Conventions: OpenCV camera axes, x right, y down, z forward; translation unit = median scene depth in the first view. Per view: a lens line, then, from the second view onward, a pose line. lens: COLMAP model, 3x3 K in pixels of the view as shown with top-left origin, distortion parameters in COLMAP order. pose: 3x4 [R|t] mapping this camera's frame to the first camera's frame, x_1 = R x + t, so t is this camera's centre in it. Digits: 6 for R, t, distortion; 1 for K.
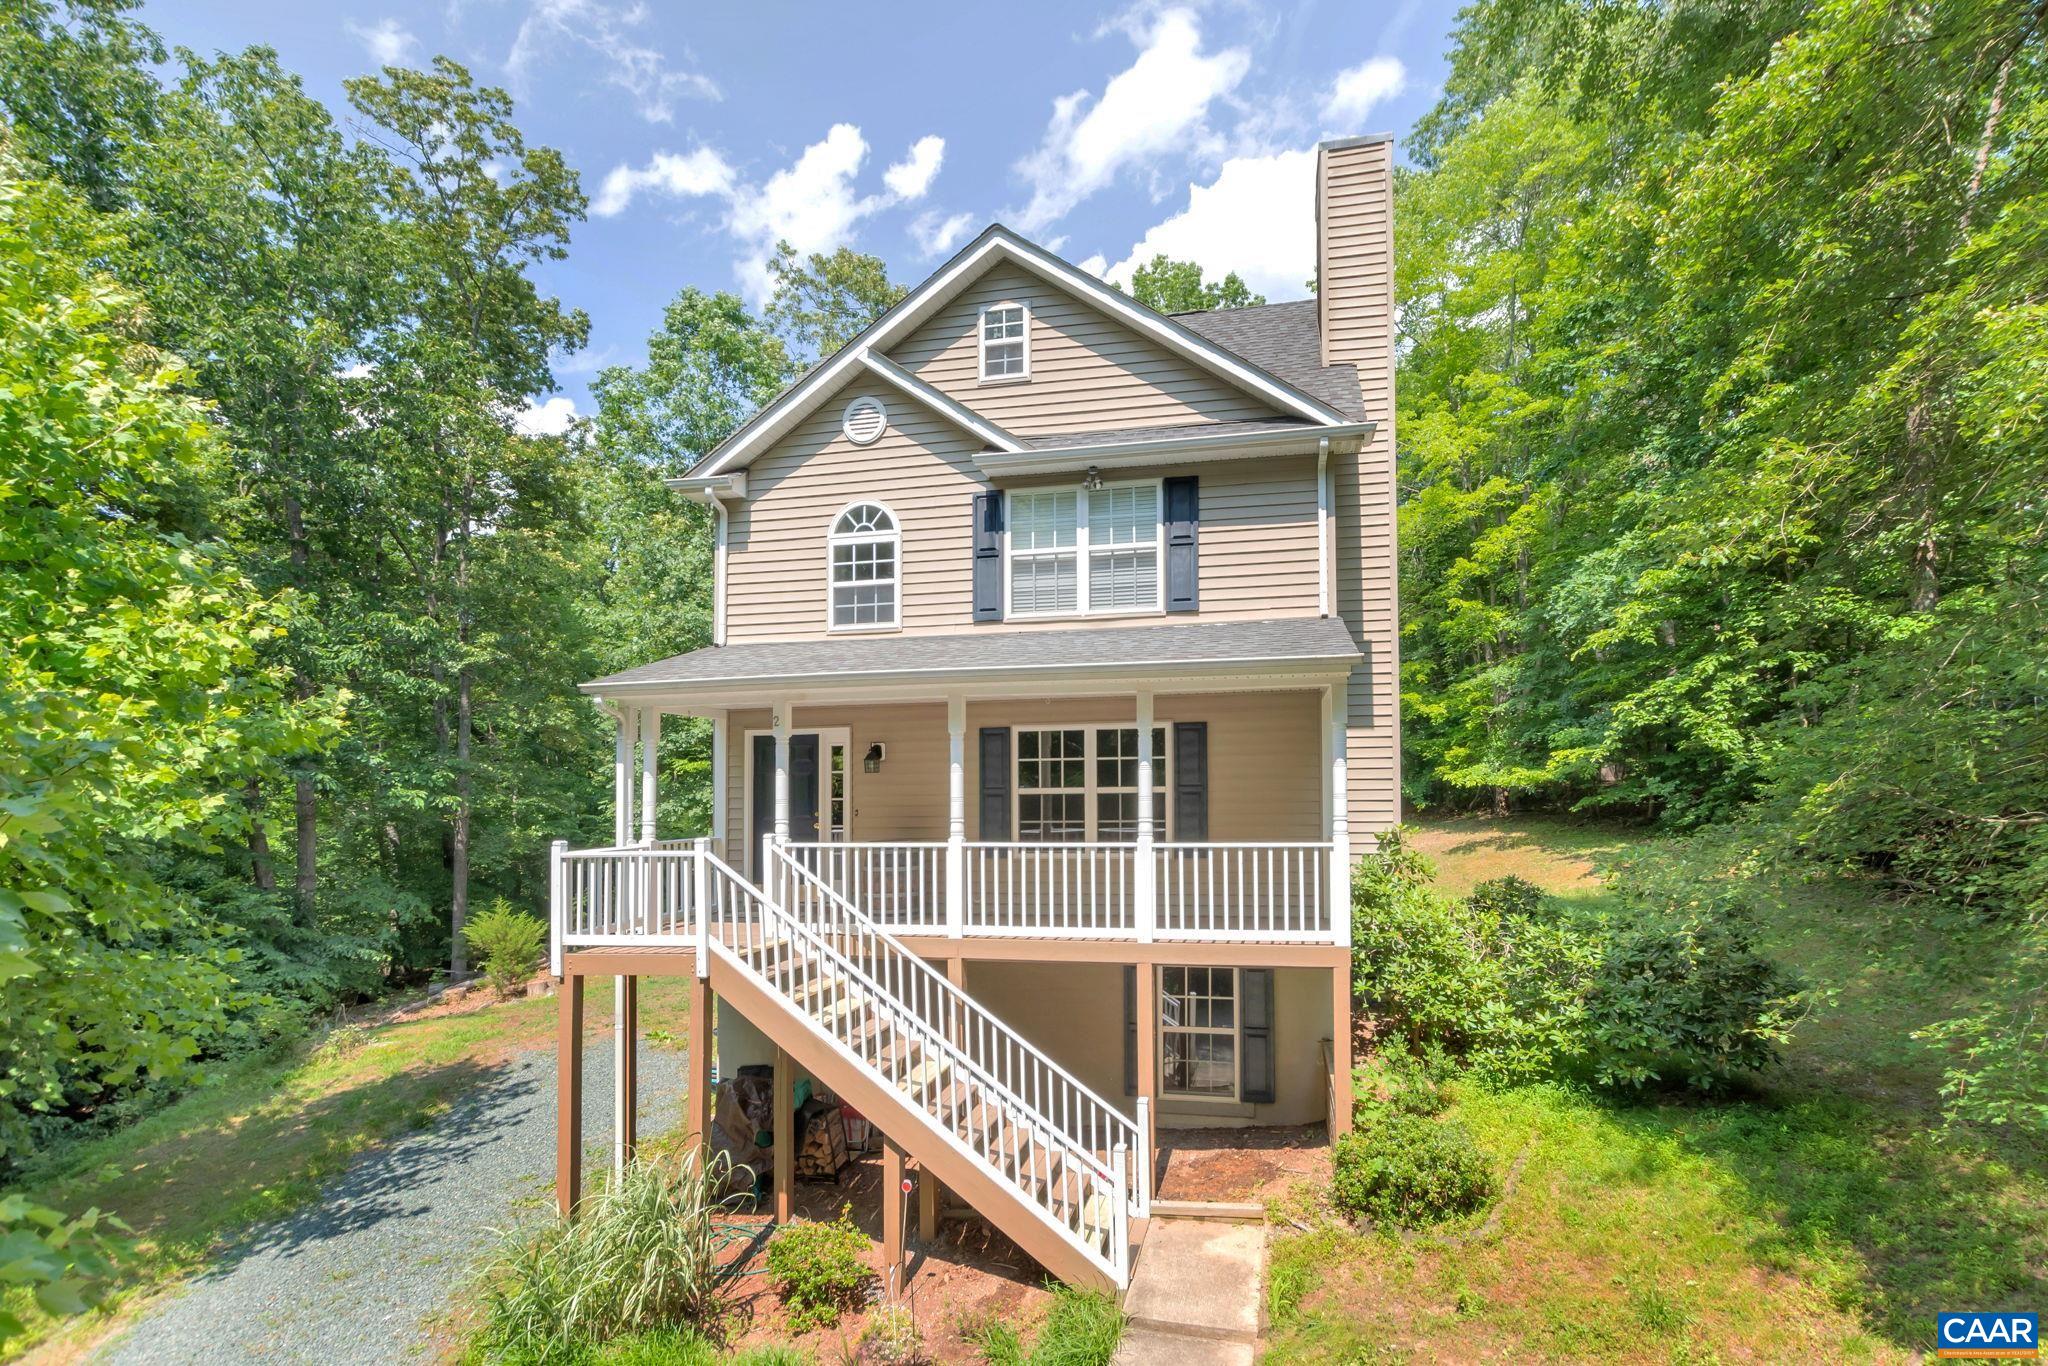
lens RADIAL K [[925.1, 0, 1031.3], [0, 925.1, 689.6], [0, 0, 1]] dist [0.009579, -0.003274]
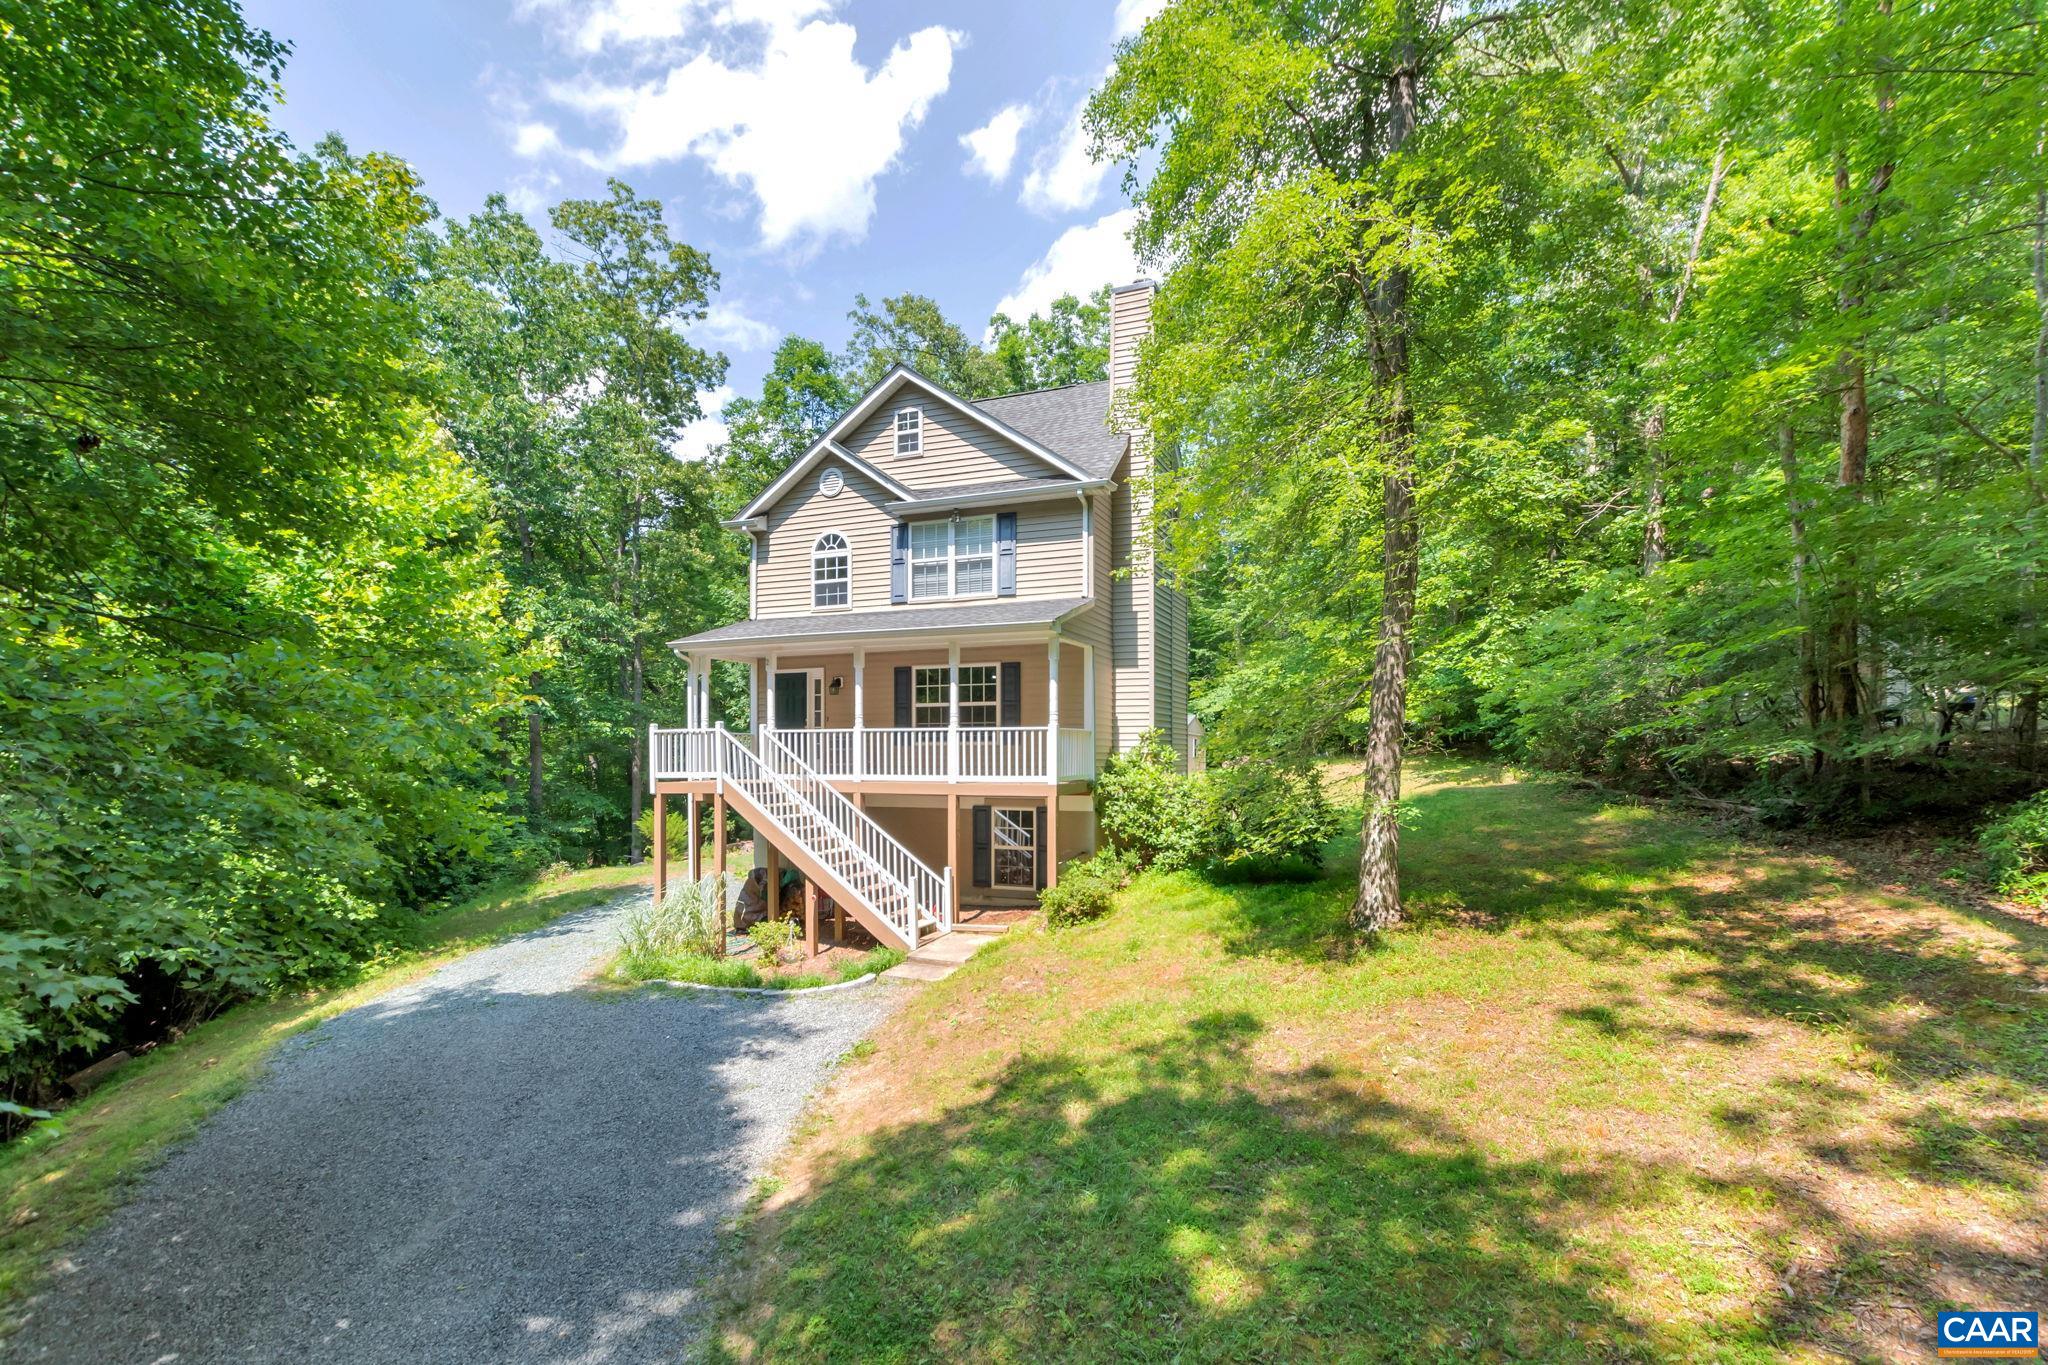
lens RADIAL K [[925.1, 0, 1017.9], [0, 925.1, 675.5], [0, 0, 1]] dist [0.009579, -0.003274]
pose [[0.983445, -0.003985, -0.181163, 0.455952], [0.008138, 0.999721, 0.022187, 0.020279], [0.181024, -0.023294, 0.983203, -0.584710]]
